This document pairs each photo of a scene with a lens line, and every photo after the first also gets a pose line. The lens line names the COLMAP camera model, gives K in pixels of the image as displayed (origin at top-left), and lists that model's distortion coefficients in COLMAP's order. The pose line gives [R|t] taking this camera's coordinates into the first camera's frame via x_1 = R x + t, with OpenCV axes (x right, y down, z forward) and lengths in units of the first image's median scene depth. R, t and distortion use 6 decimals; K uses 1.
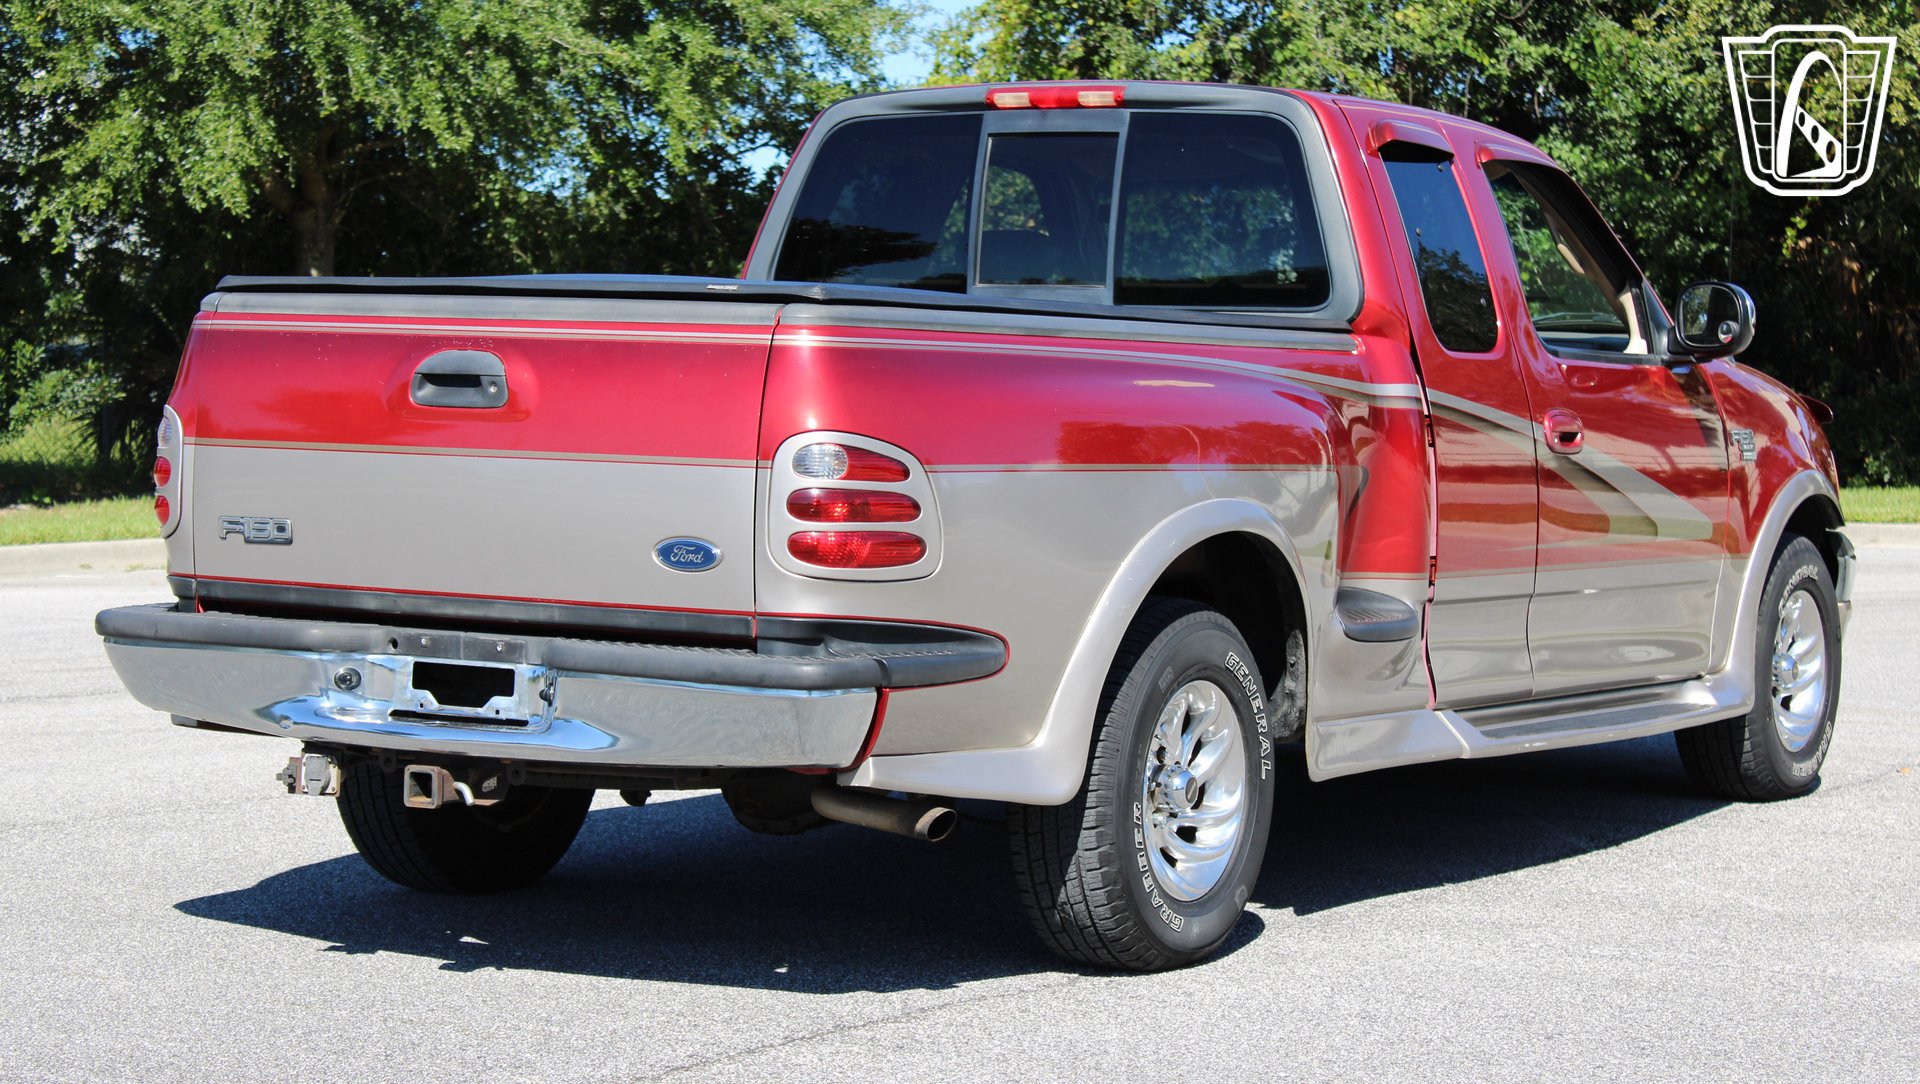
lens RADIAL K [[3966.4, 0, 963.2], [0, 3966.4, 563.9], [0, 0, 1]] dist [0.051303, 0.000000]
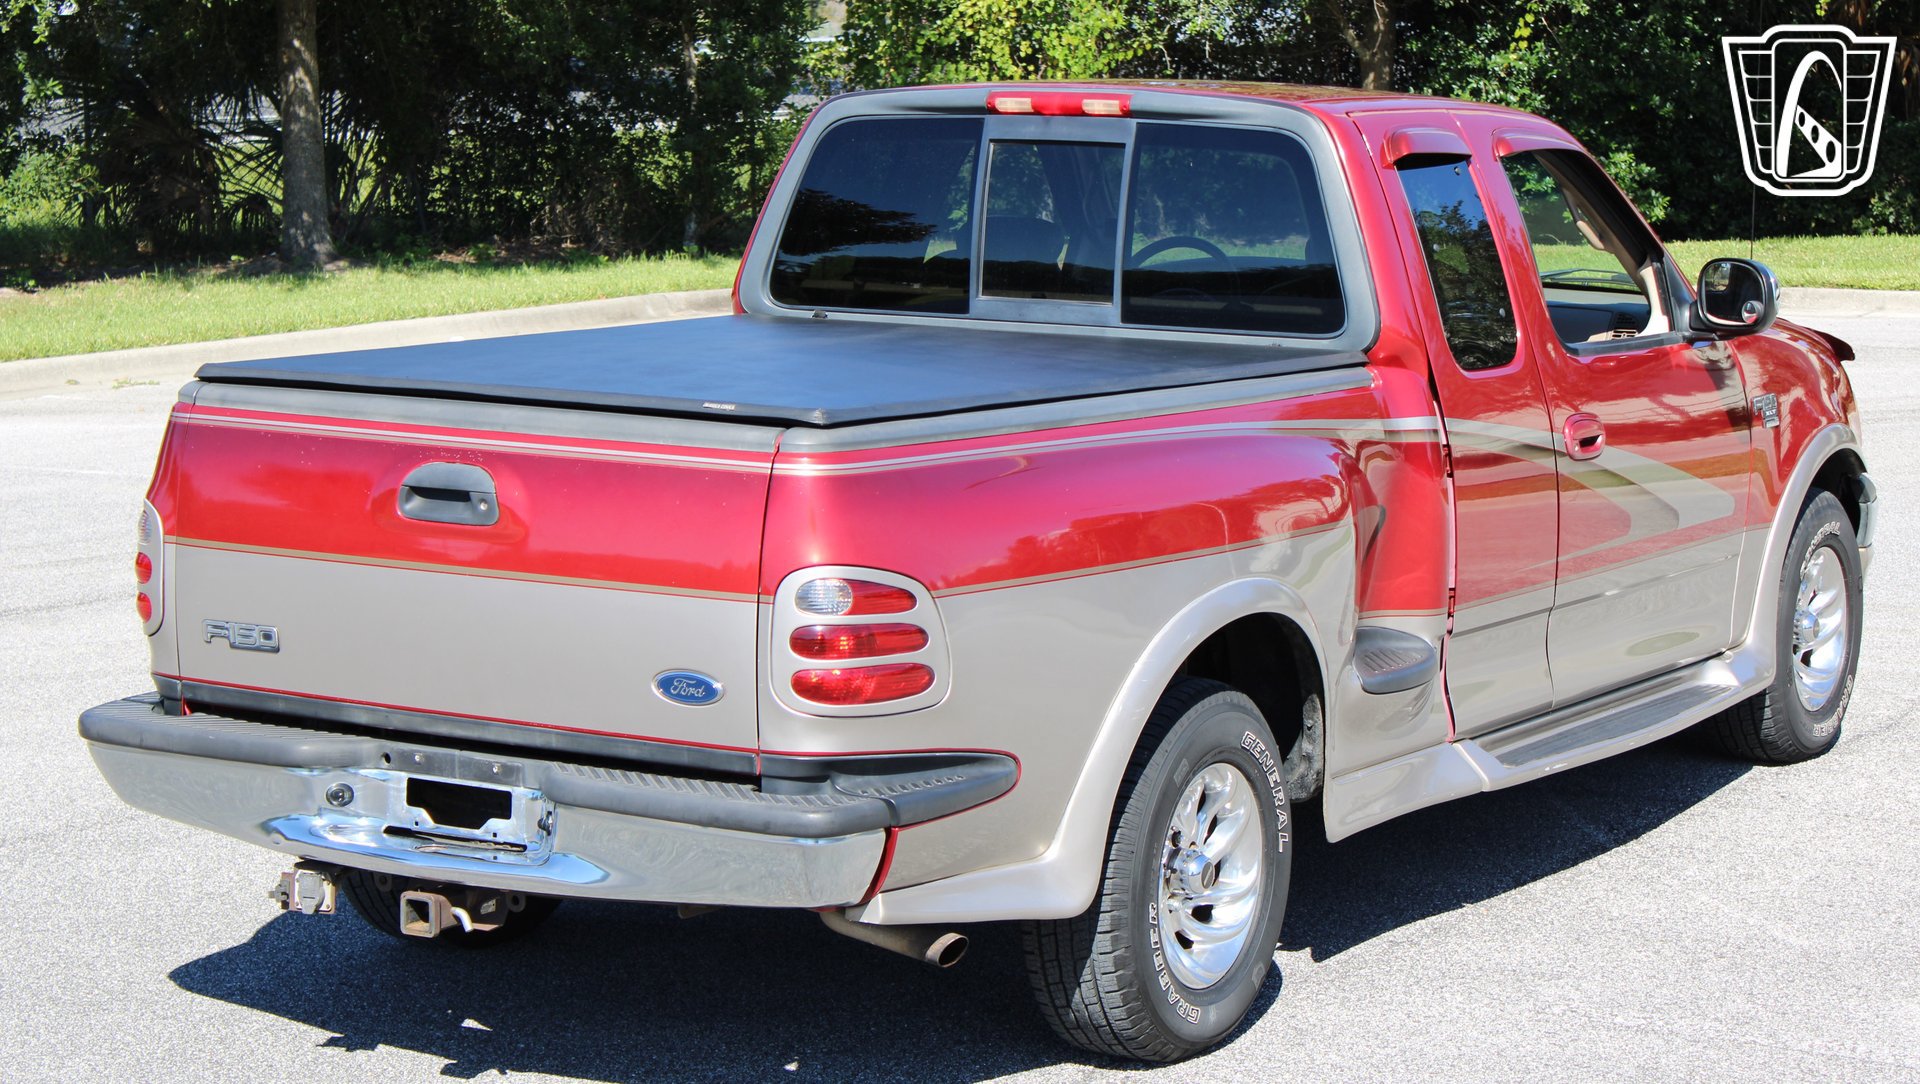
lens RADIAL K [[3966.4, 0, 970.8], [0, 3966.4, 564.2], [0, 0, 1]] dist [0.051303, 0.000000]
pose [[0.999927, -0.011775, 0.002585, -0.002417], [0.011517, 0.996408, 0.083895, -0.104554], [-0.003564, -0.083859, 0.996471, 0.034826]]
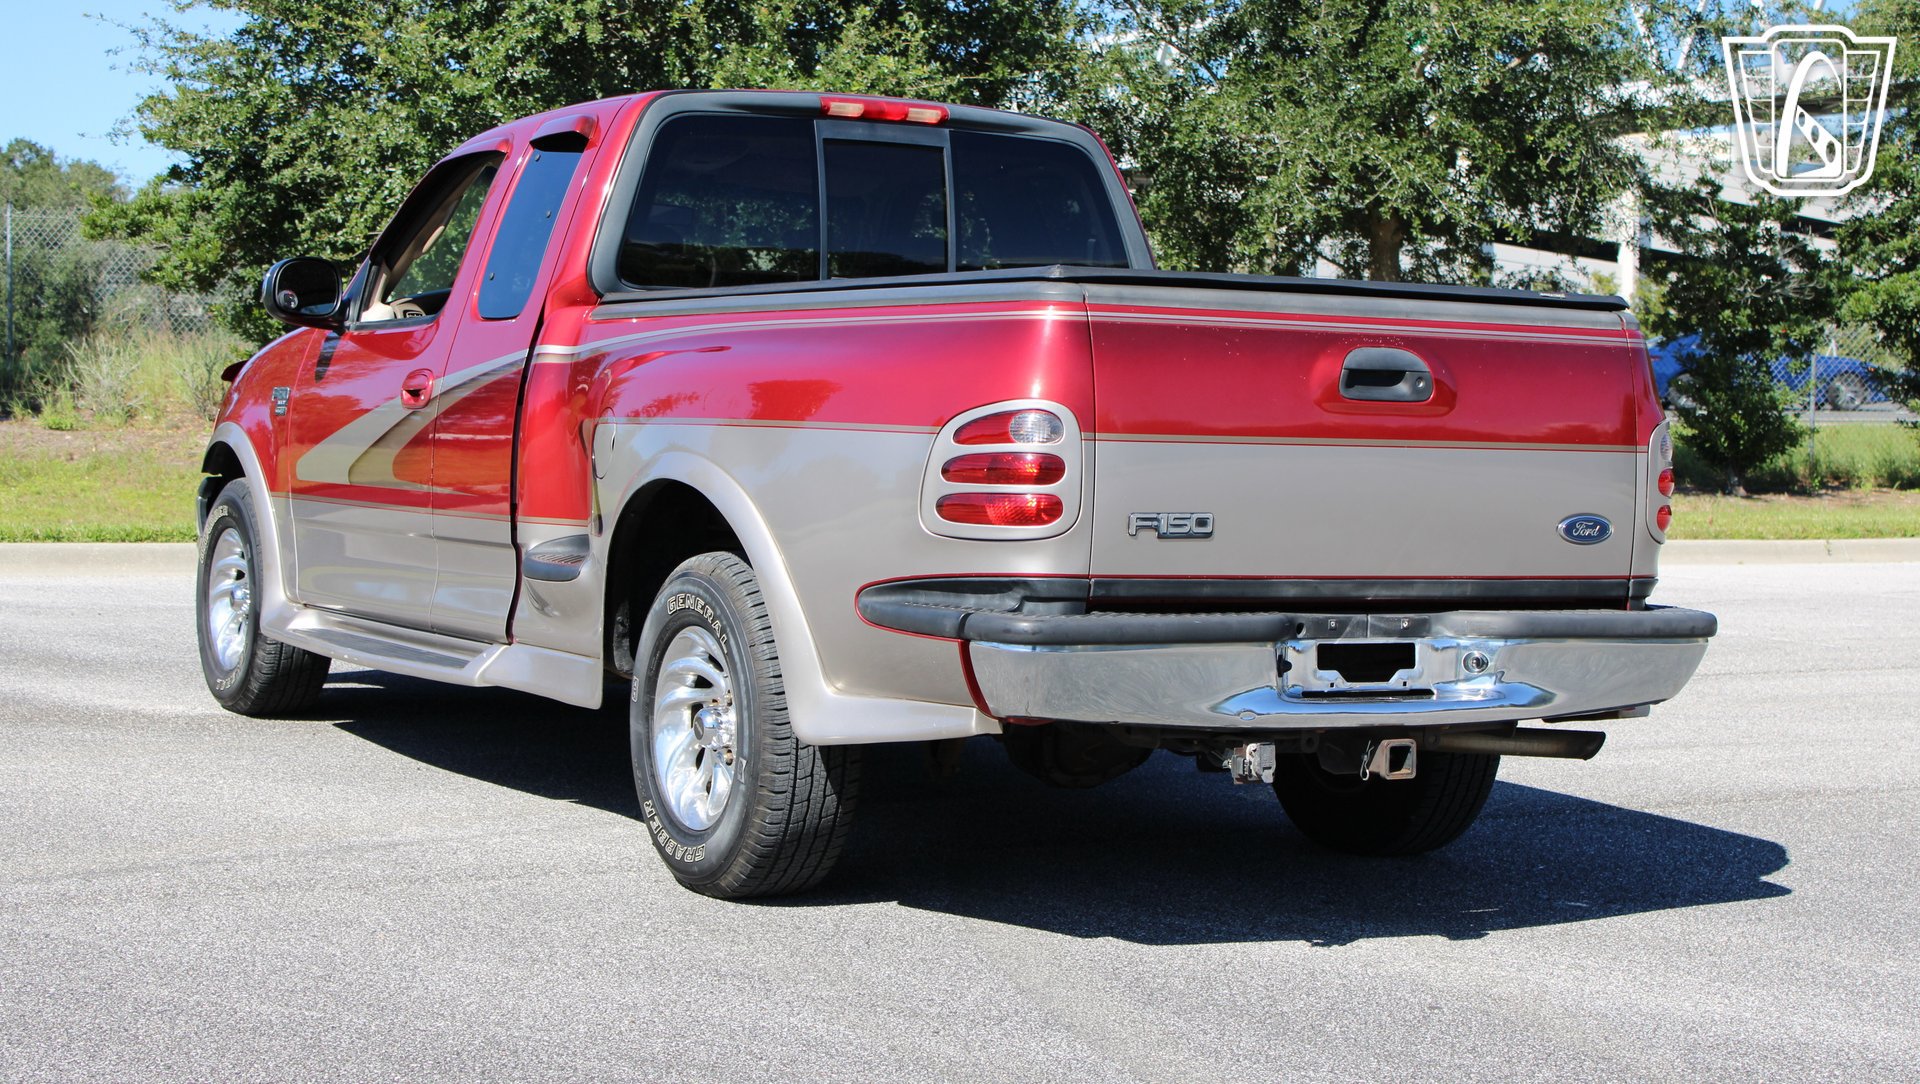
lens RADIAL K [[3167.1, 0, 956.8], [0, 3167.1, 547.9], [0, 0, 1]] dist [0.003373, 0.000000]
pose [[0.502384, -0.047503, 0.863339, -0.881698], [0.030165, 0.998845, 0.037406, -0.033940], [-0.864119, 0.007251, 0.503236, 0.645096]]
